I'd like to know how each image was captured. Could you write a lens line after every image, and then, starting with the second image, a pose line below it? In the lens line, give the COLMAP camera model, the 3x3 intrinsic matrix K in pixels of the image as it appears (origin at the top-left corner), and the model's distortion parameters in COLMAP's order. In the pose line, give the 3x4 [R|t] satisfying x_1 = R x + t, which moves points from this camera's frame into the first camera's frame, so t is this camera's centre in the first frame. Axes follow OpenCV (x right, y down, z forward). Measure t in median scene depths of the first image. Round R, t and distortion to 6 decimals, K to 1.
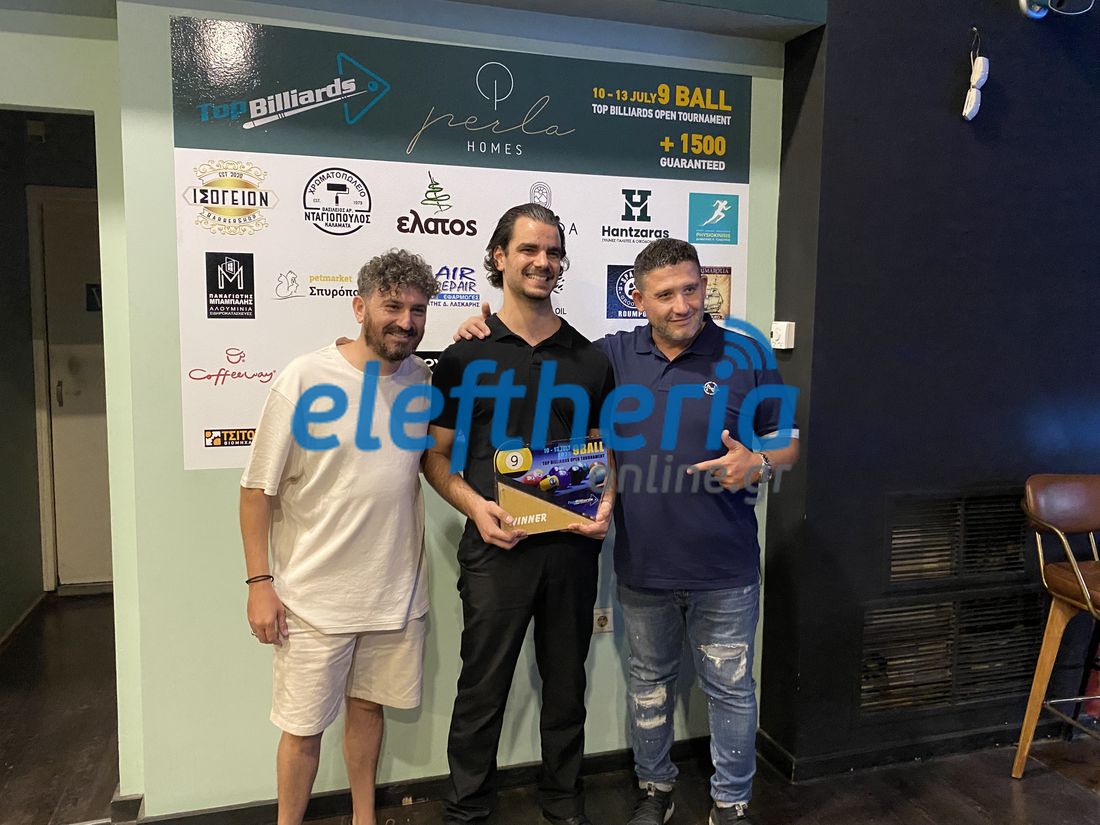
lens RADIAL K [[820.2, 0, 553.2], [0, 820.2, 410.6], [0, 0, 1]] dist [0.000653, -0.011147]
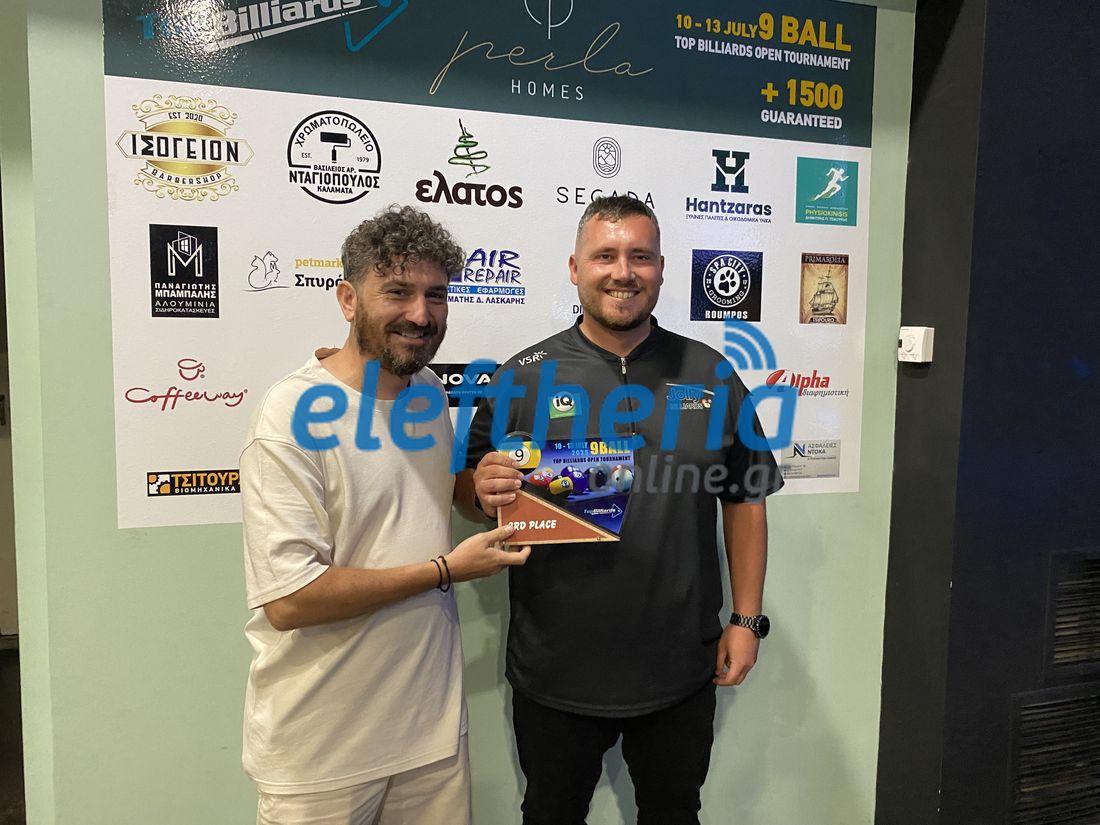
lens RADIAL K [[820.2, 0, 556.7], [0, 820.2, 409.3], [0, 0, 1]] dist [0.000653, -0.011147]
pose [[0.999989, 0.003913, -0.002497, -0.060354], [-0.003946, 0.999907, -0.013091, -0.021689], [0.002445, 0.013101, 0.999911, 0.261991]]
